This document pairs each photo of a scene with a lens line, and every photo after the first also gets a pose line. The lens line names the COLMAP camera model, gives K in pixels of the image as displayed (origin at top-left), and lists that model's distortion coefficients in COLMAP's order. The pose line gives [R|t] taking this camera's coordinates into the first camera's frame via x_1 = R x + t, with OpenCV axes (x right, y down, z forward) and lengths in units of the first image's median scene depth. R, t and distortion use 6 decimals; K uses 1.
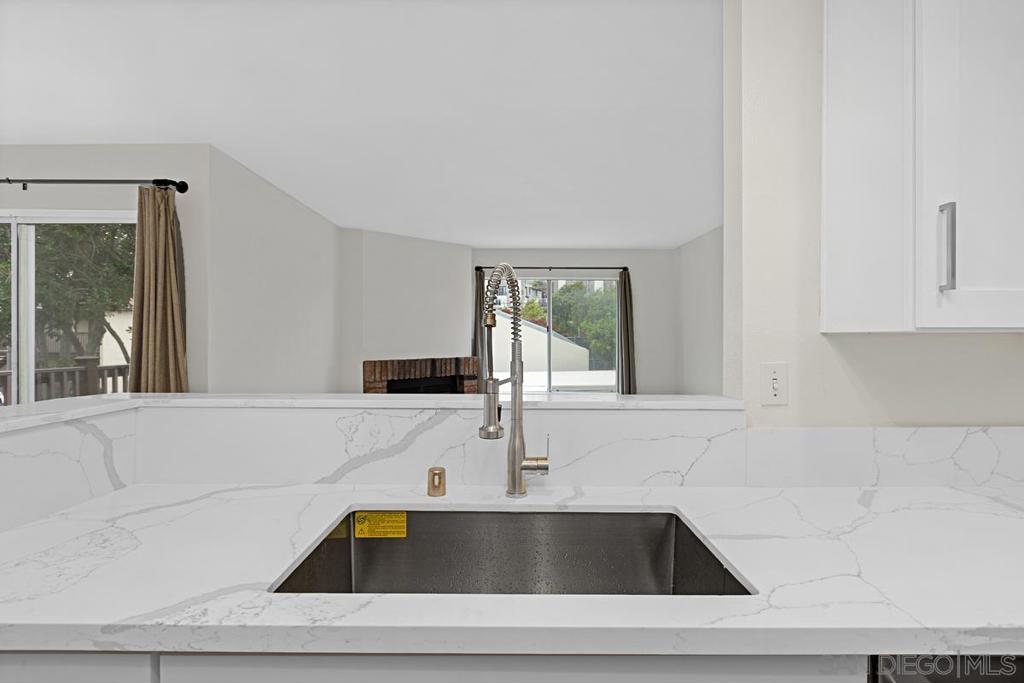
lens RADIAL K [[508.6, 0, 516.3], [0, 508.6, 342.0], [0, 0, 1]] dist [-0.004518, -0.001320]
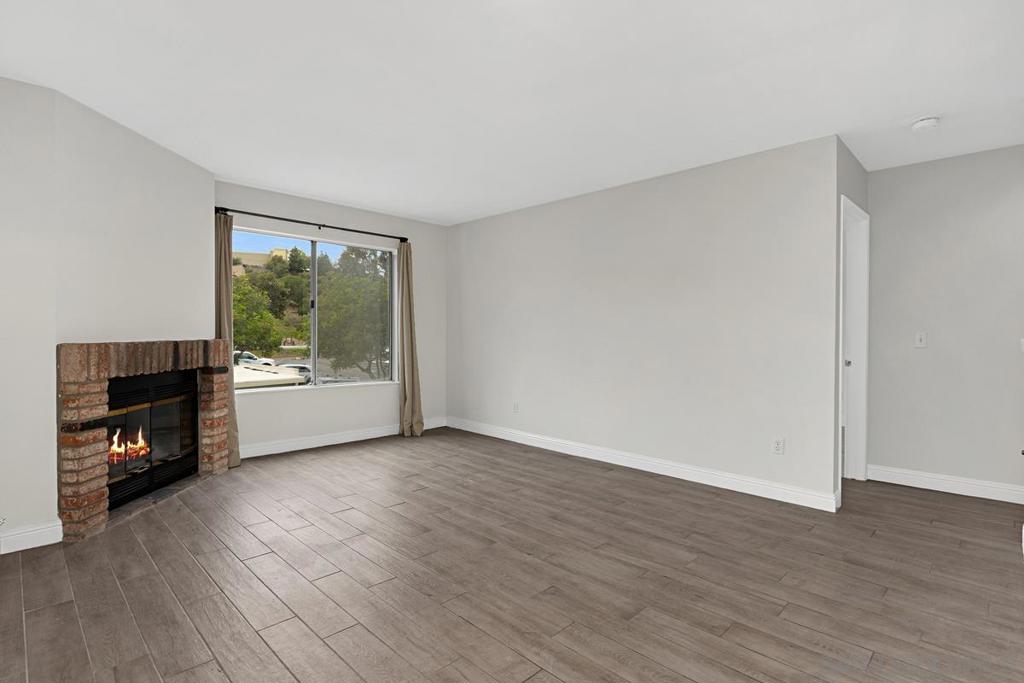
lens RADIAL K [[502.8, 0, 517.2], [0, 502.8, 336.5], [0, 0, 1]] dist [-0.004815, 0.000309]
pose [[0.698462, -0.000247, 0.715647, -0.626625], [-0.000451, 1.000000, 0.000785, 0.053160], [-0.715647, -0.000871, 0.698462, 0.557899]]
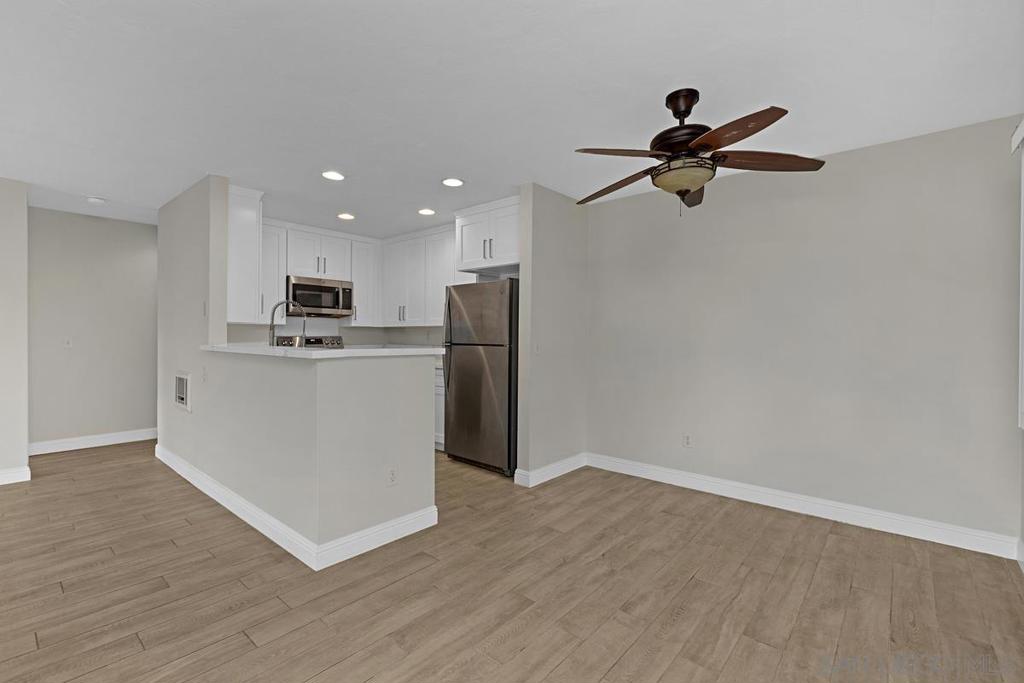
lens RADIAL K [[454.7, 0, 513.5], [0, 454.7, 339.0], [0, 0, 1]] dist [-0.000217, -0.000579]
pose [[-0.756137, -0.012871, 0.654286, -1.238070], [-0.004922, 0.999890, 0.013982, 0.017525], [-0.654394, 0.007352, -0.756118, 0.924444]]
